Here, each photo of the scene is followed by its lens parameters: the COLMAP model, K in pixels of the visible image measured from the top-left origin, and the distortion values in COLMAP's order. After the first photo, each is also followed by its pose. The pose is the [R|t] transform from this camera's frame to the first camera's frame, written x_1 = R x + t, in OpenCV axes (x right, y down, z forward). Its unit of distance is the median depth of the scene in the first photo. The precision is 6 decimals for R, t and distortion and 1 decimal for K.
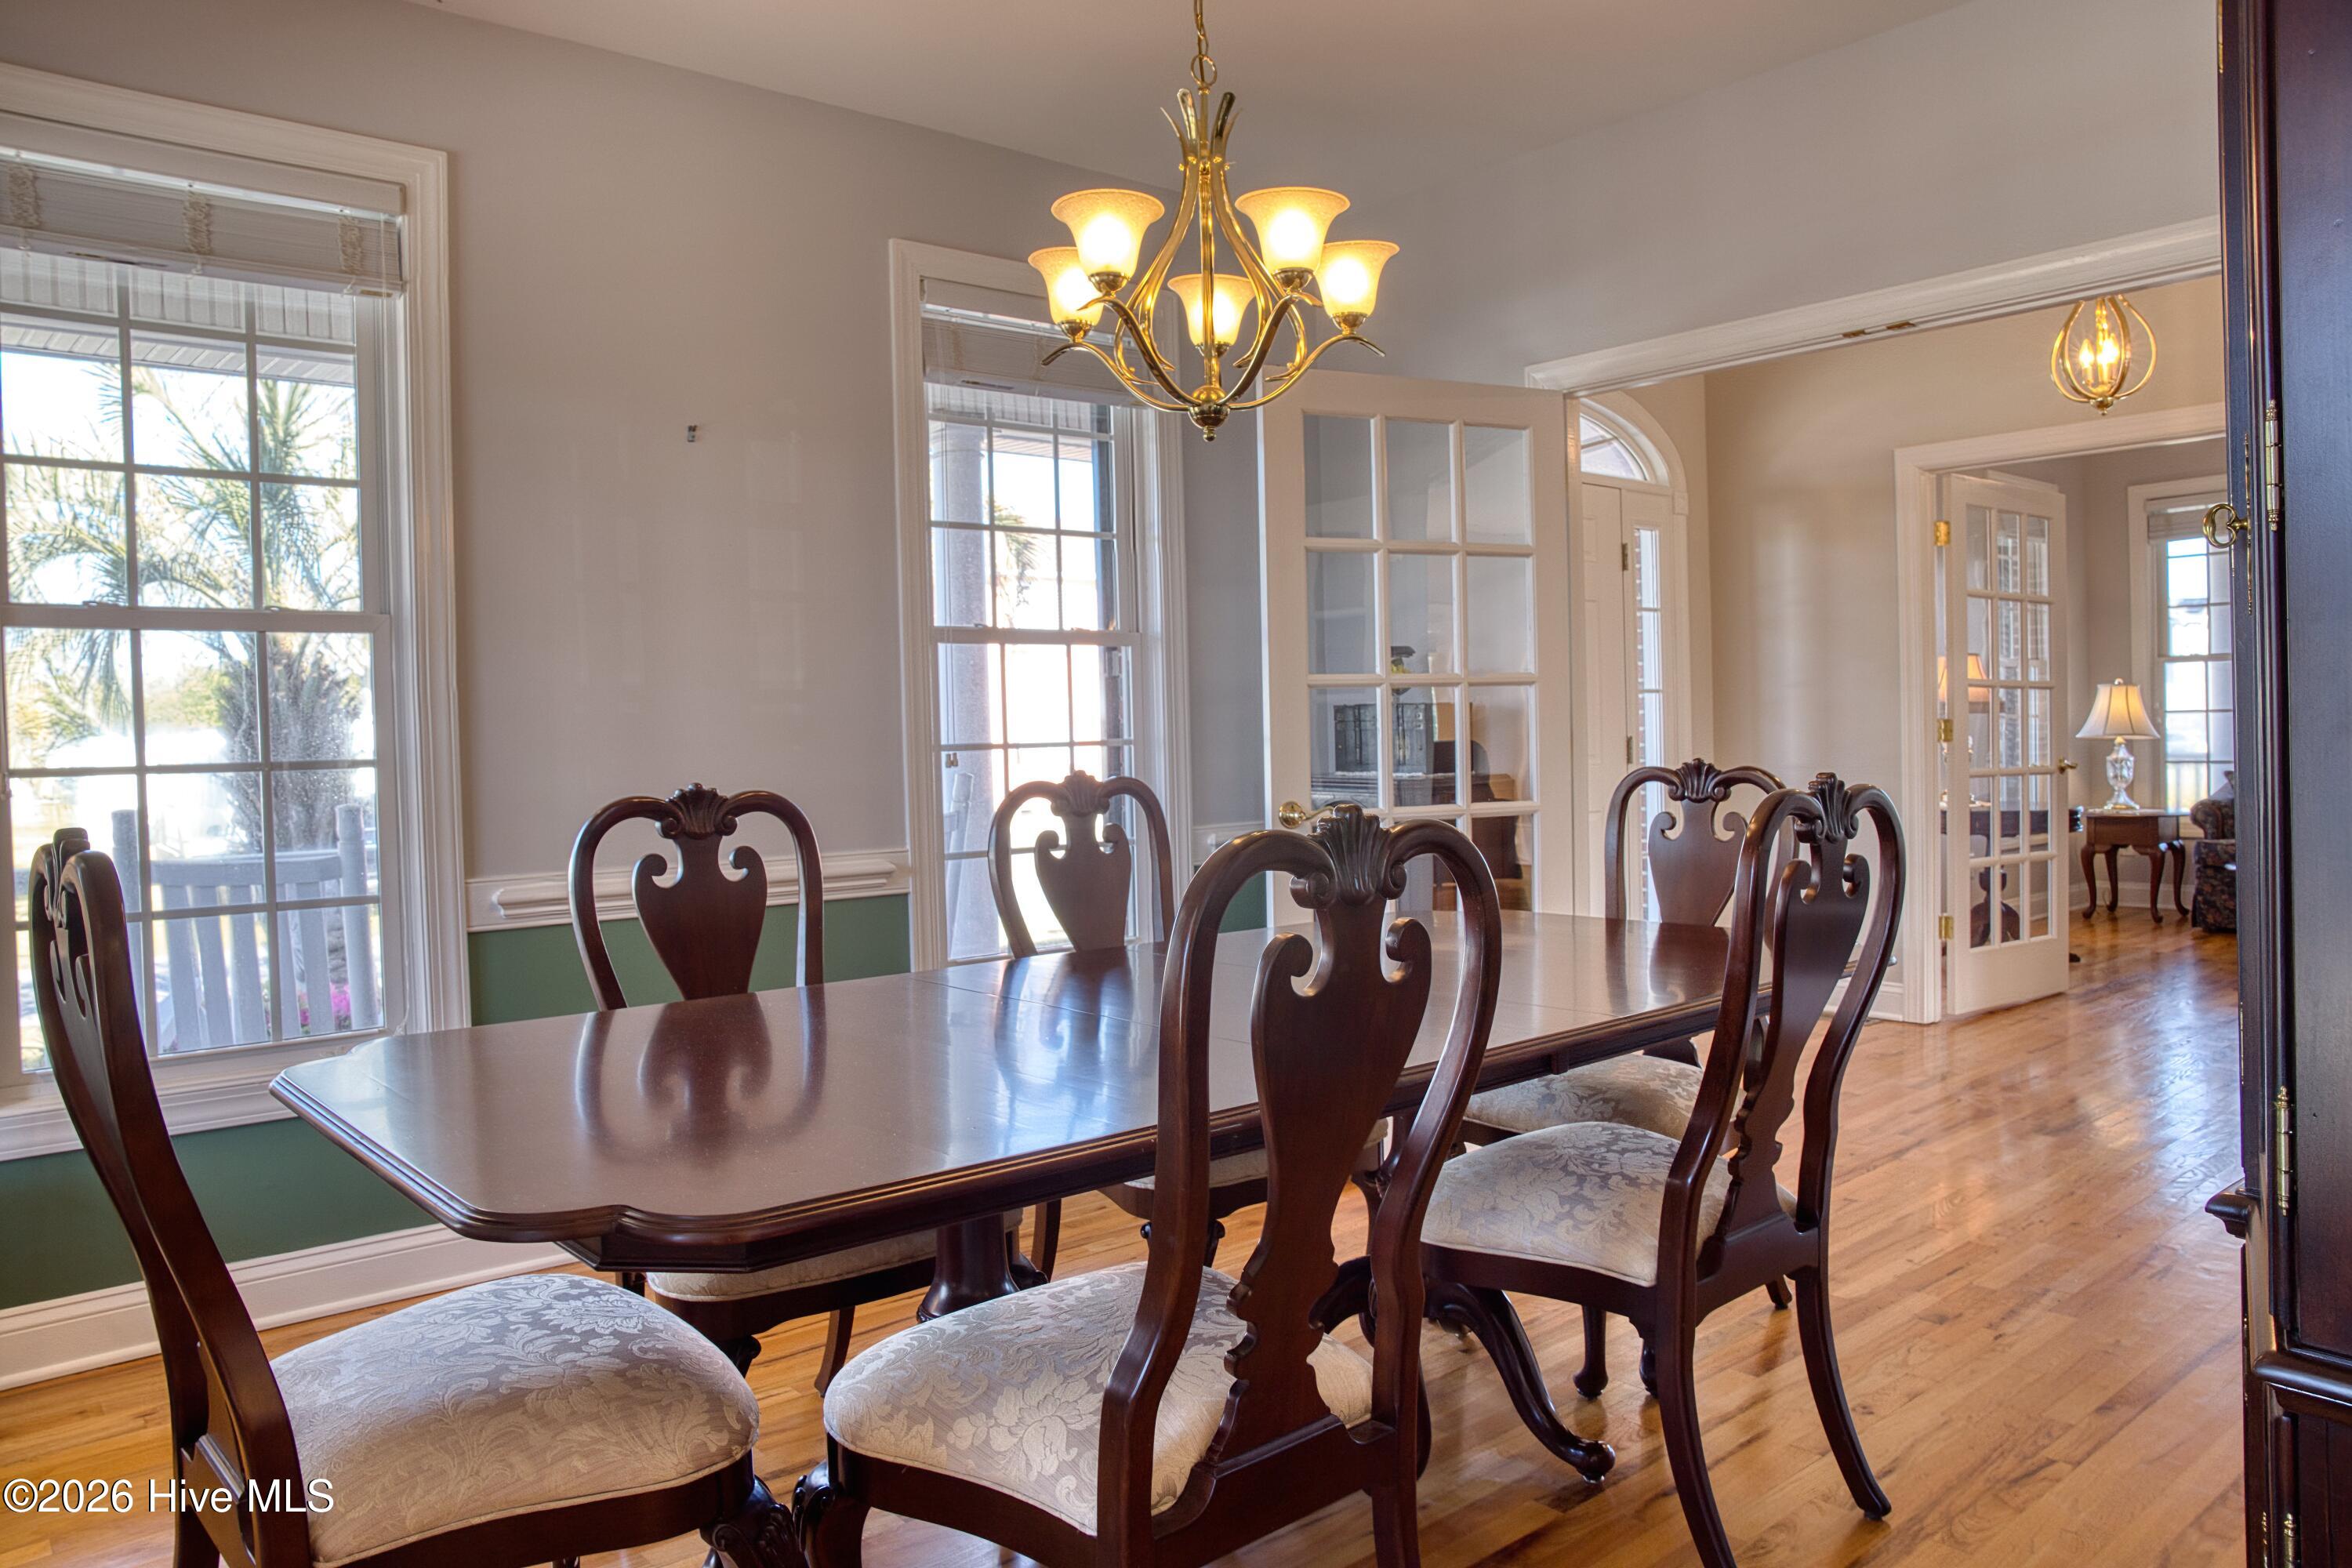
lens RADIAL K [[1562.4, 0, 1176.0], [0, 1562.4, 784.0], [0, 0, 1]] dist [-0.074234, -0.000776]
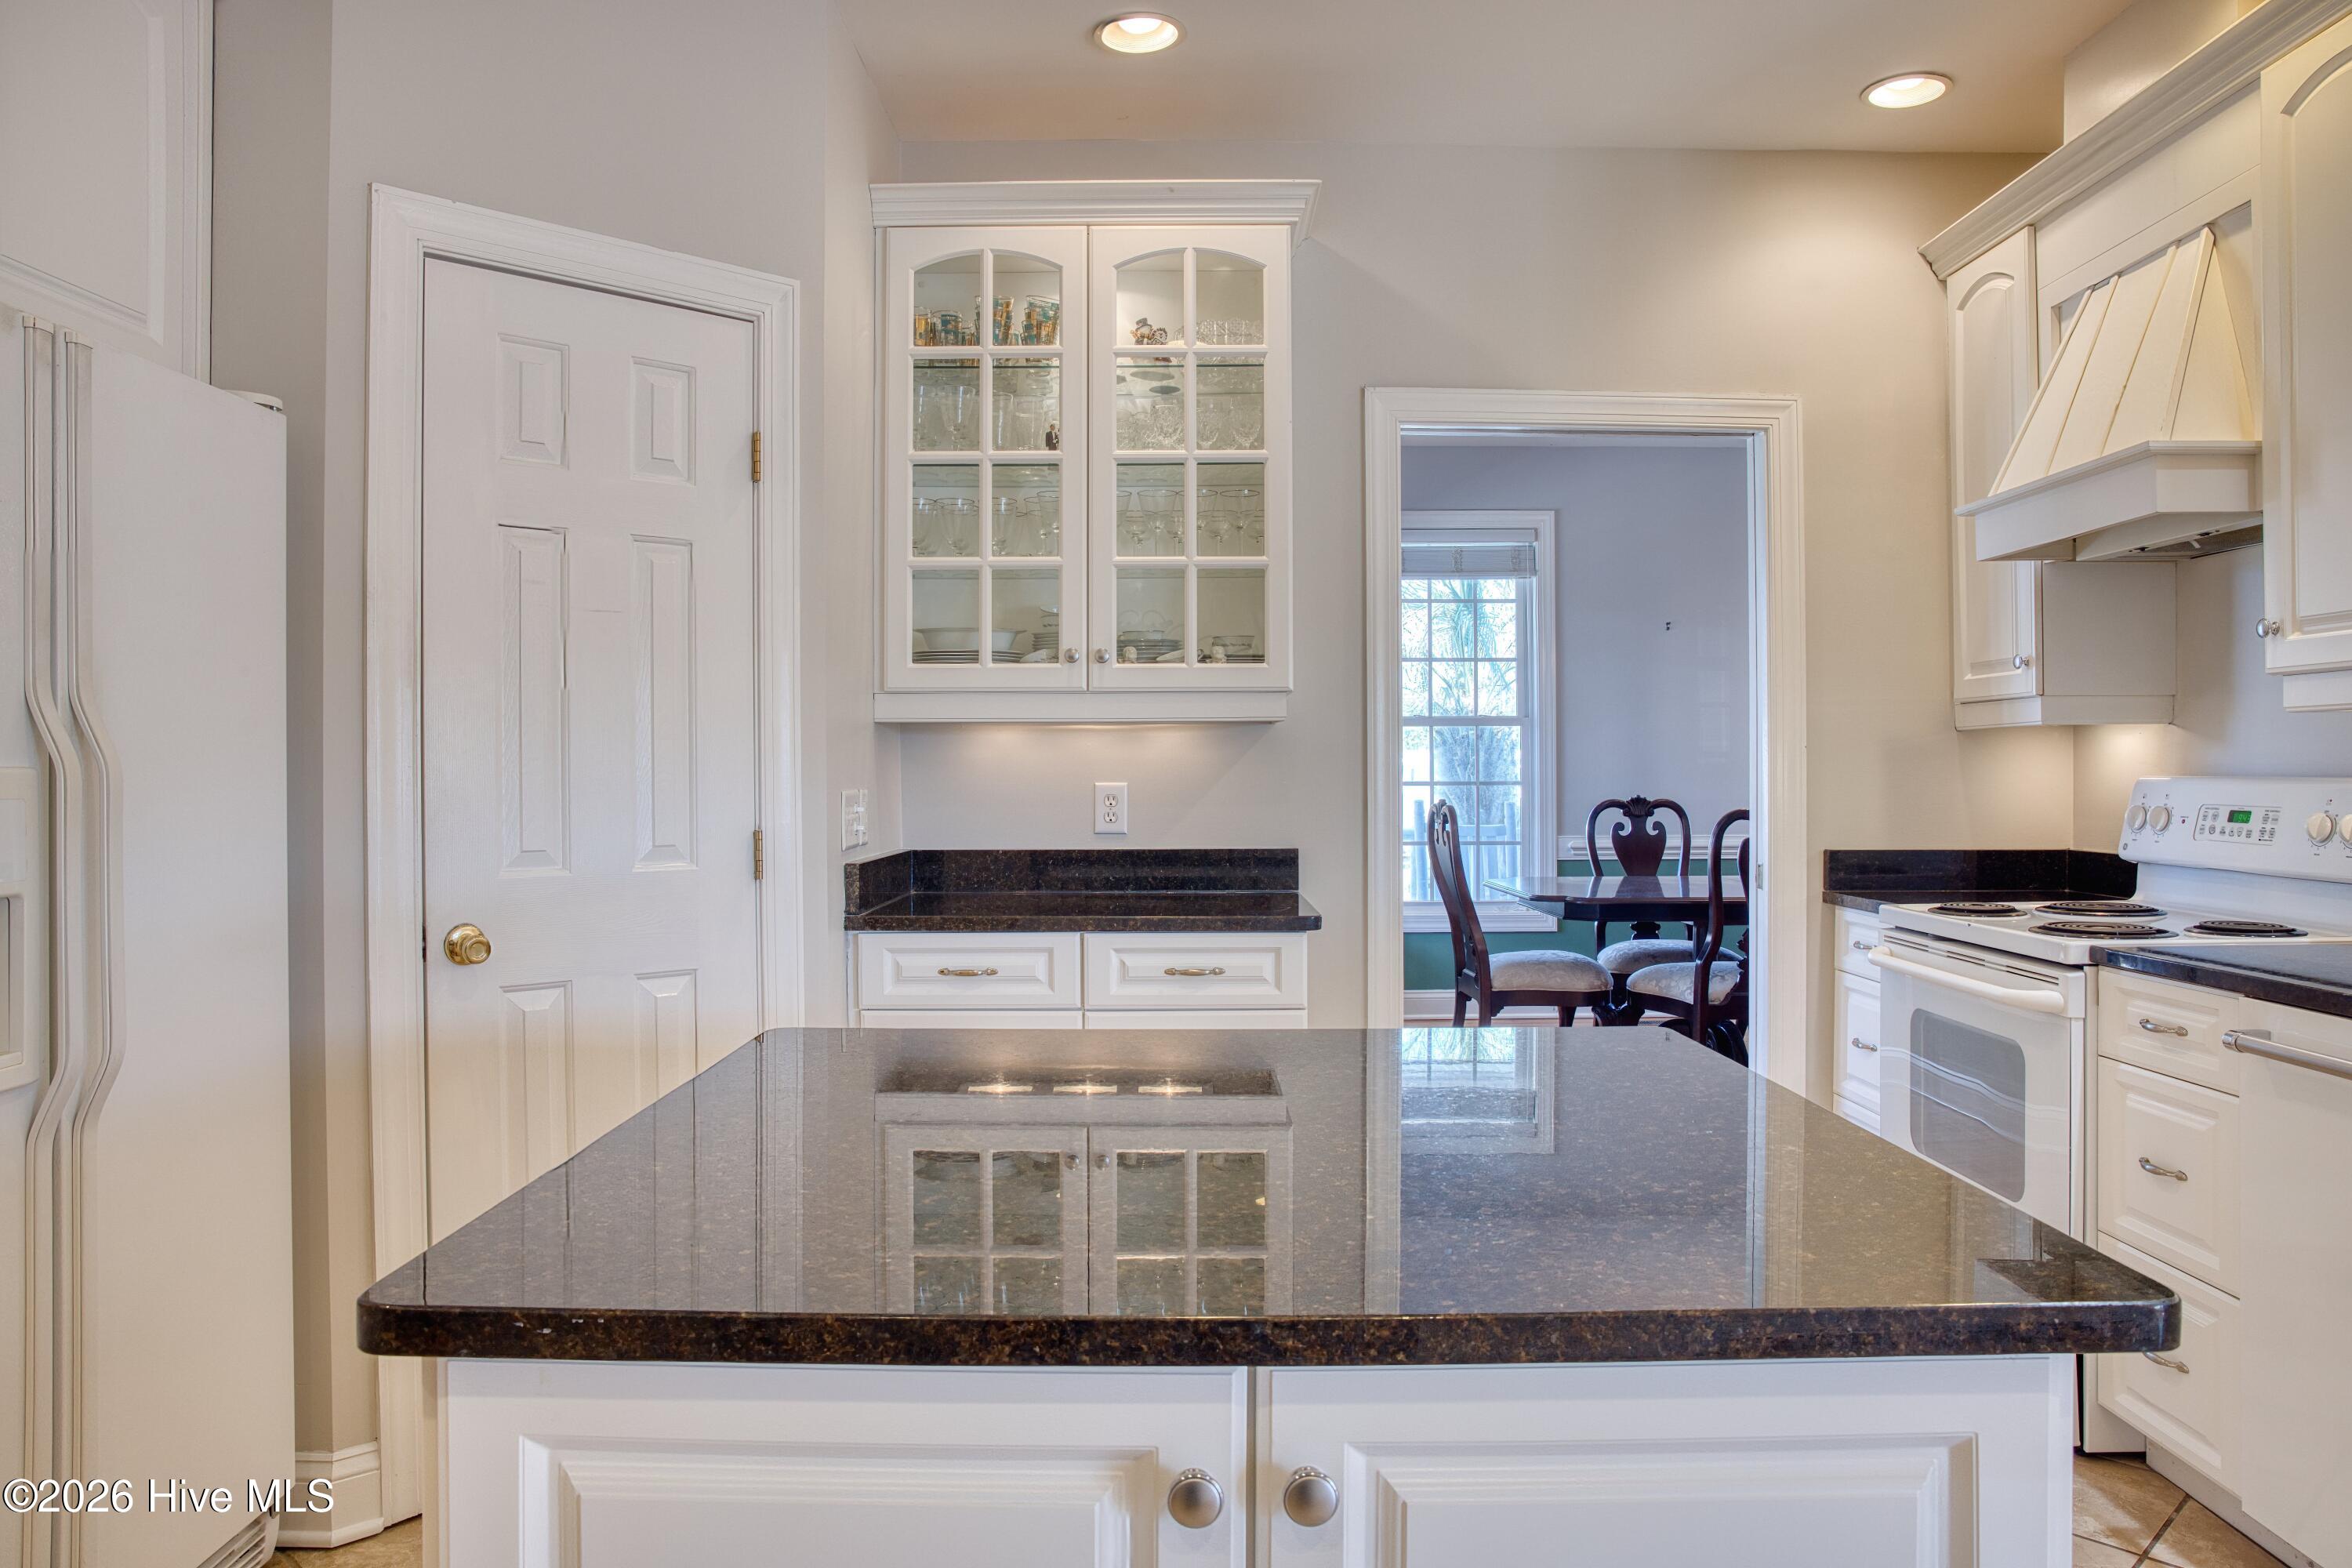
lens RADIAL K [[1562.4, 0, 1176.0], [0, 1562.4, 784.0], [0, 0, 1]] dist [-0.074234, -0.000776]
pose [[0.759946, 0.024689, -0.649518, 0.731485], [-0.033377, 0.999442, -0.001062, 0.009089], [0.649129, 0.022486, 0.760346, -1.353174]]
